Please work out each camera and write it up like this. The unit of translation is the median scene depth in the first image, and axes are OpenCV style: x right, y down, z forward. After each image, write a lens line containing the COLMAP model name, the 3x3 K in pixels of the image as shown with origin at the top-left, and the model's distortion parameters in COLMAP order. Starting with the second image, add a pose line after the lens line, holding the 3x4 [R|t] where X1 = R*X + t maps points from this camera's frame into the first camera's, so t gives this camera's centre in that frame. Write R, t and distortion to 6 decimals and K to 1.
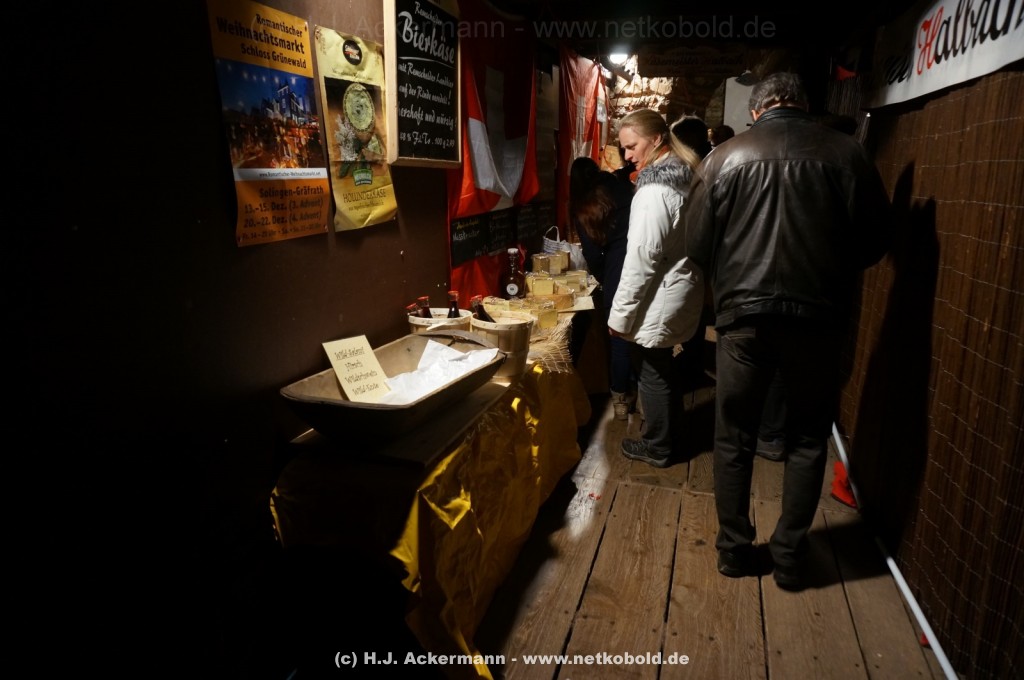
lens RADIAL K [[680.5, 0, 506.4], [0, 680.5, 335.0], [0, 0, 1]] dist [-0.018337, -0.001380]
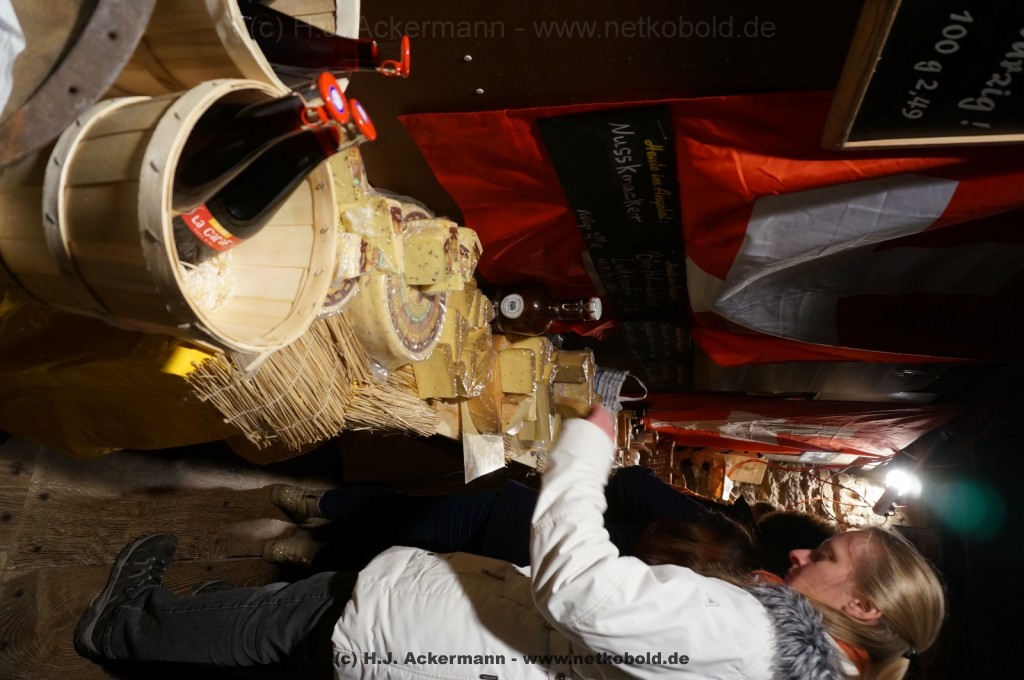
lens RADIAL K [[680.5, 0, 505.0], [0, 680.5, 344.9], [0, 0, 1]] dist [-0.018337, -0.001380]
pose [[-0.020412, 0.999149, 0.035838, 0.018706], [-0.998508, -0.022188, 0.049894, -0.085145], [0.050647, -0.034766, 0.998111, 0.529891]]
